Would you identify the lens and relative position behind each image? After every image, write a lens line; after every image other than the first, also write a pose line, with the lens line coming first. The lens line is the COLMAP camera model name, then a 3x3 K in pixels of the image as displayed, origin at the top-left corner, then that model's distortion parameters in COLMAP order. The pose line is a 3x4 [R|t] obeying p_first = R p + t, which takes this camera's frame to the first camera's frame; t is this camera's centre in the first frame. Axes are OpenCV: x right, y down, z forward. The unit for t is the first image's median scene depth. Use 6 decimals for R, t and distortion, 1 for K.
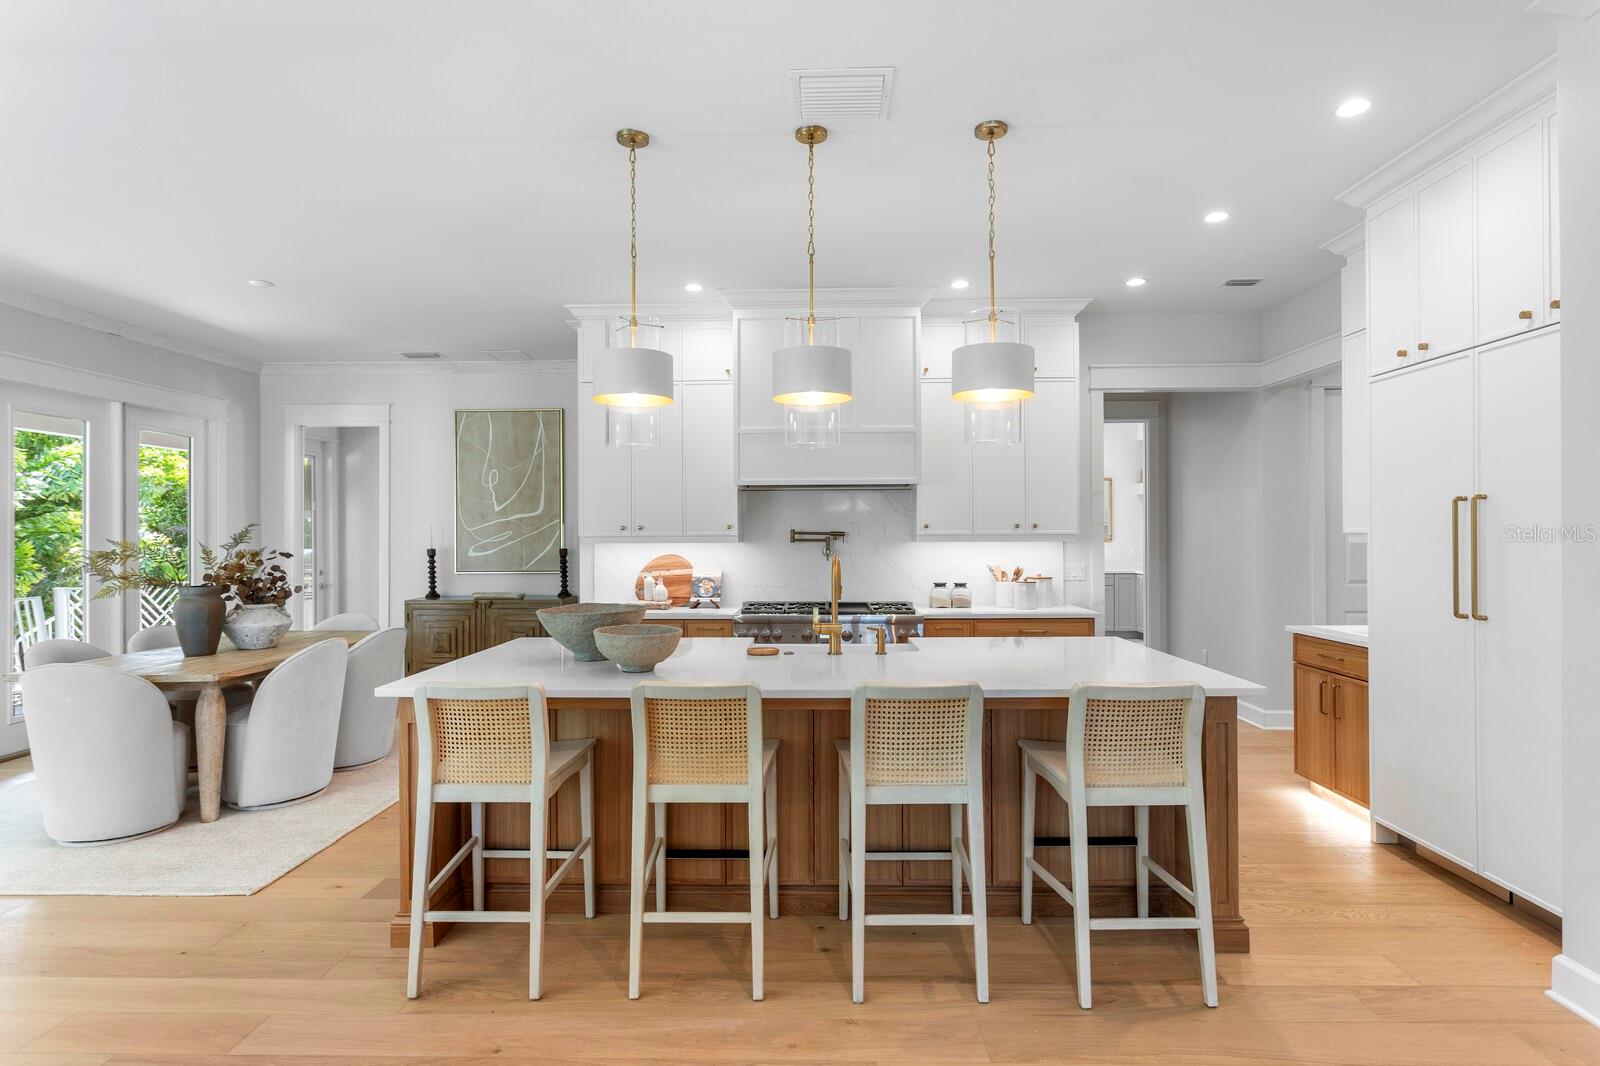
lens RADIAL K [[801.5, 0, 789.7], [0, 801.5, 533.2], [0, 0, 1]] dist [-0.007295, 0.003743]
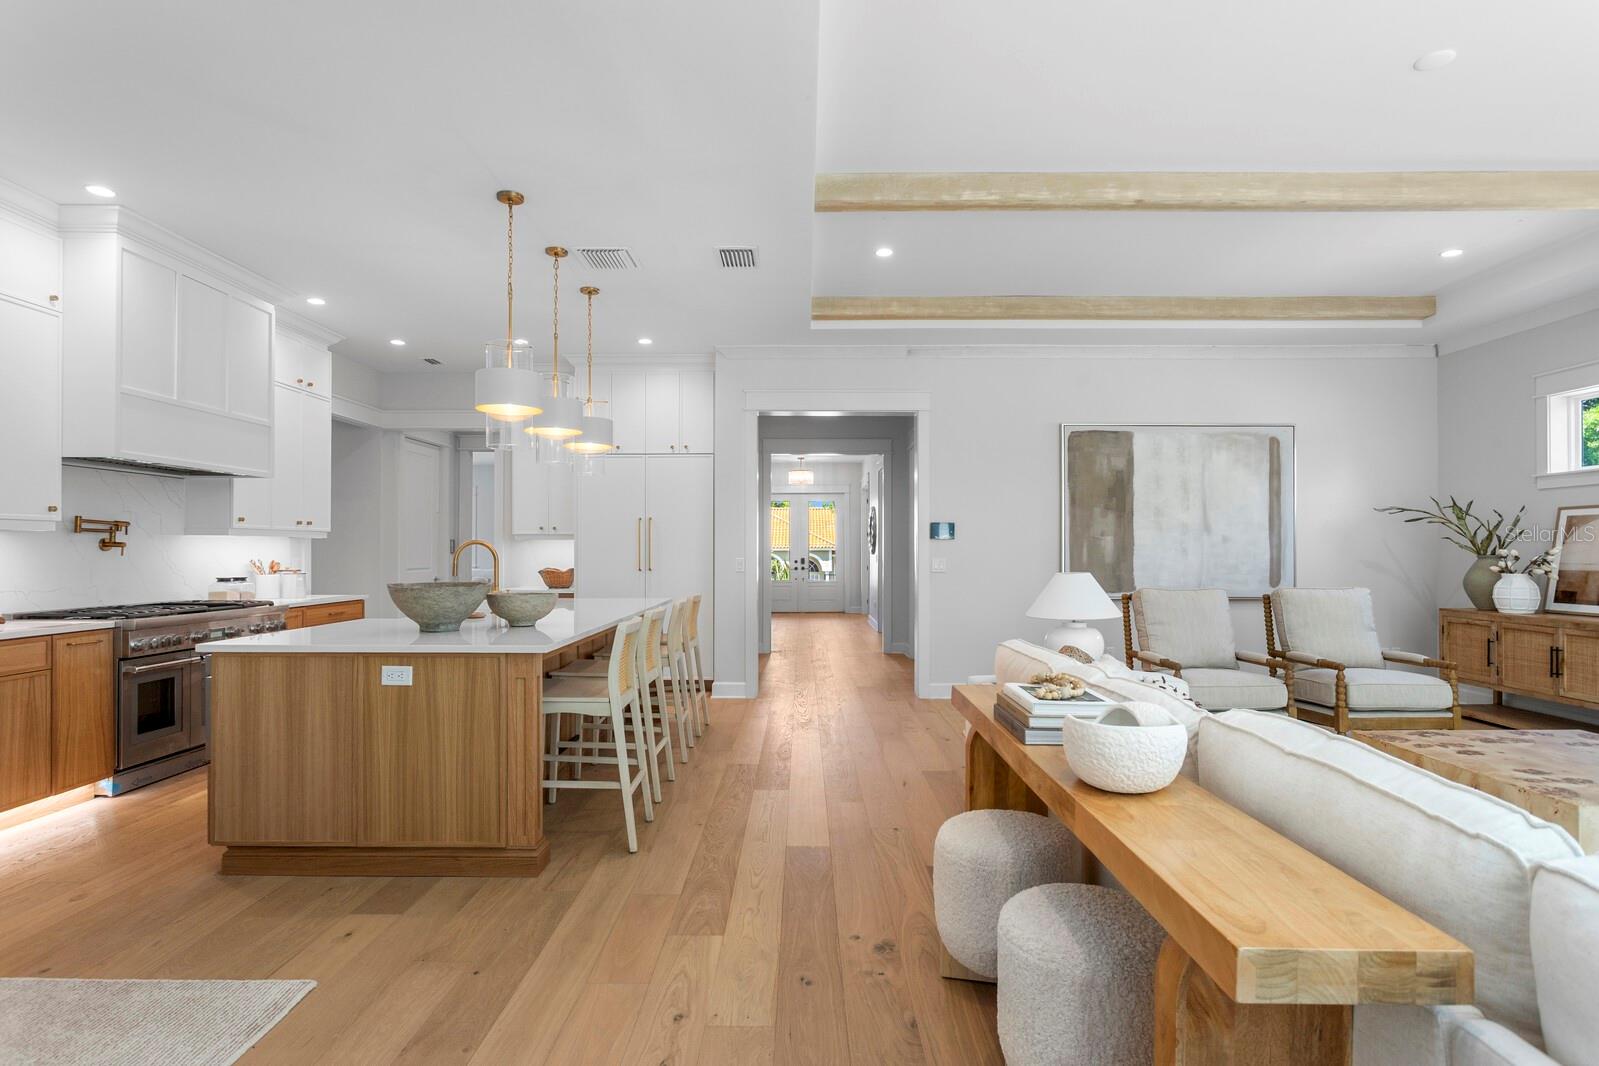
lens RADIAL K [[801.0, 0, 791.2], [0, 801.0, 550.0], [0, 0, 1]] dist [-0.007295, 0.003743]
pose [[-0.007405, 0.004216, 0.999964, -0.793480], [-0.004267, 0.999982, -0.004248, 0.029587], [-0.999963, -0.004298, -0.007387, 0.318907]]
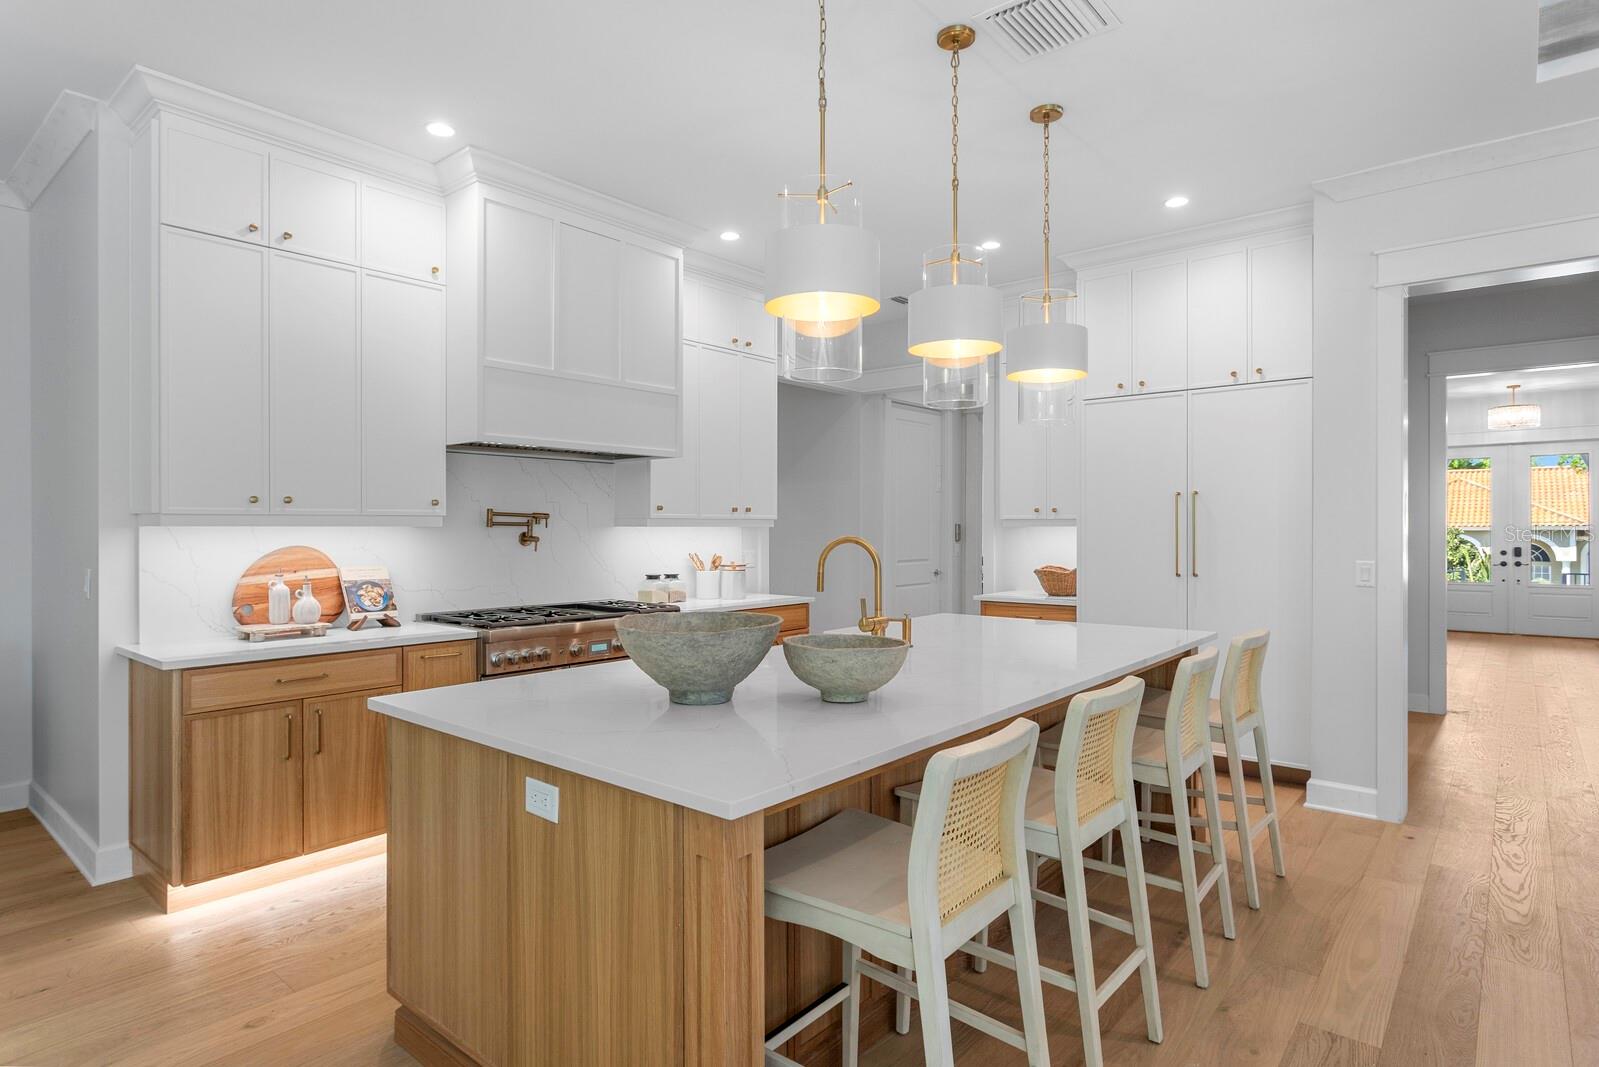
lens RADIAL K [[863.4, 0, 793.1], [0, 863.4, 529.5], [0, 0, 1]] dist [-0.006171, 0.002360]
pose [[0.627954, 0.002161, 0.778247, -0.436004], [-0.004405, 0.999990, 0.000777, 0.012554], [-0.778238, -0.003916, 0.627957, 0.308872]]
